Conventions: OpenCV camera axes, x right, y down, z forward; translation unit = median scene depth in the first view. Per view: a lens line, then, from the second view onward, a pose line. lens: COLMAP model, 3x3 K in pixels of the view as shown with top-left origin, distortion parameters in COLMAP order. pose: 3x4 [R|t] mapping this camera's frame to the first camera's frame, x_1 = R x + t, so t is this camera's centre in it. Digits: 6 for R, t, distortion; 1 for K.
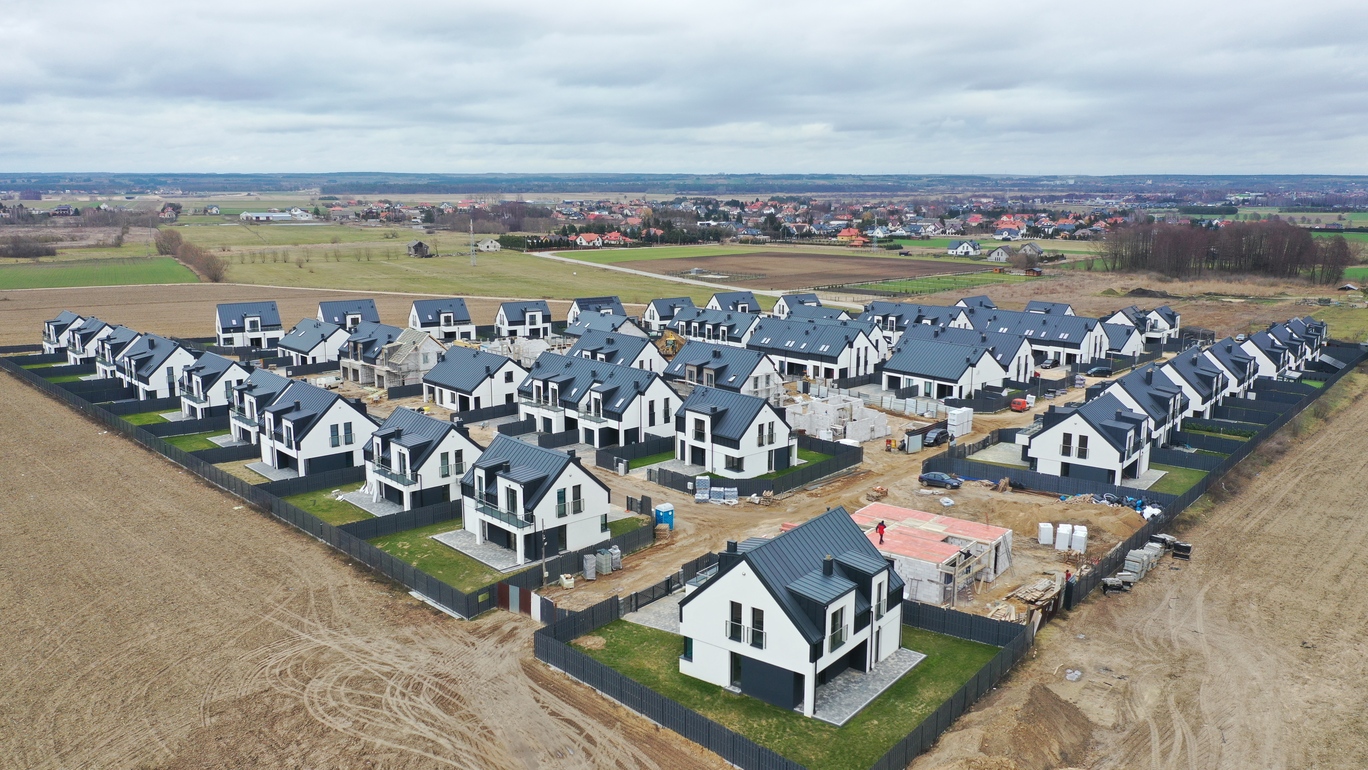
lens RADIAL K [[1078.9, 0, 683.5], [0, 1078.9, 389.2], [0, 0, 1]] dist [-0.000896, 0.007692]
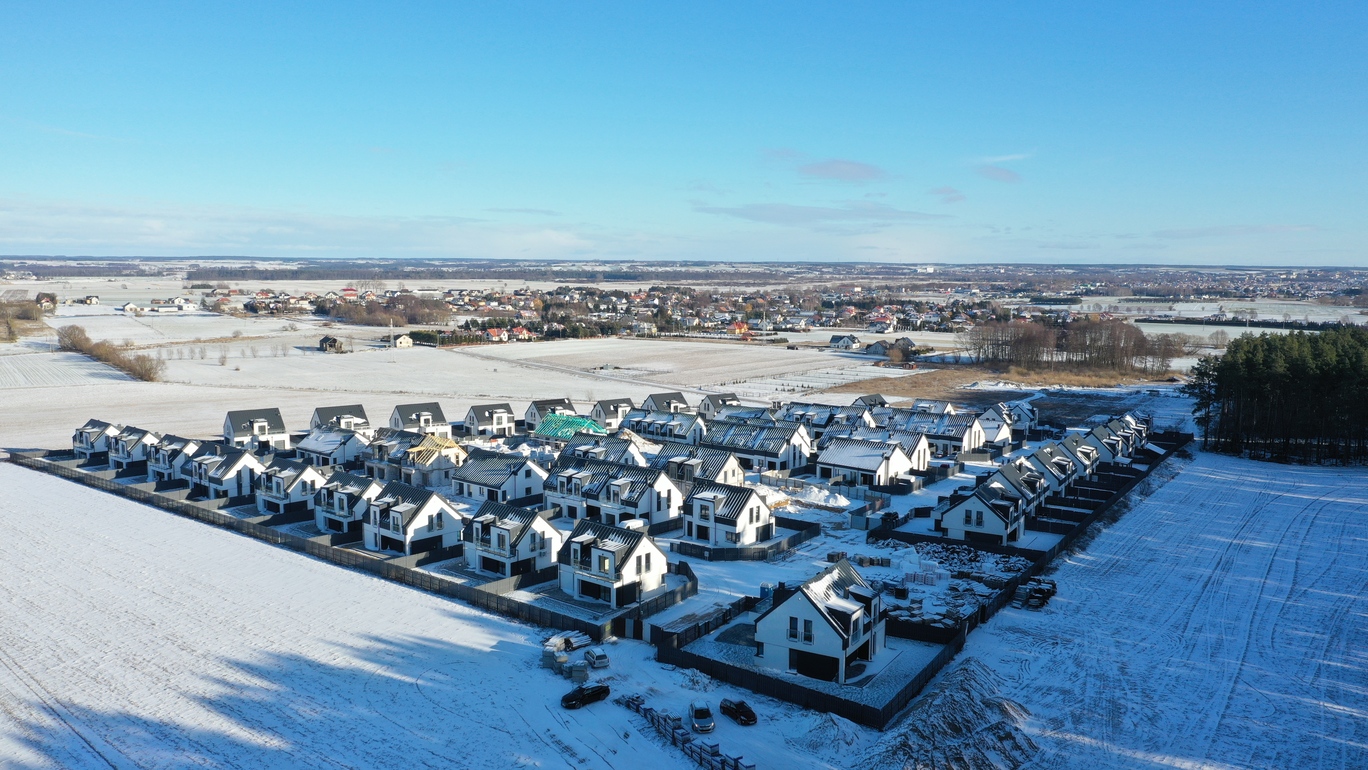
lens RADIAL K [[1083.2, 0, 684.0], [0, 1083.2, 385.0], [0, 0, 1]] dist [-0.000074, 0.001744]
pose [[0.993111, -0.007091, 0.116963, -0.130860], [0.016558, 0.996644, -0.080164, -0.010539], [-0.116002, 0.081548, 0.989896, -0.272694]]
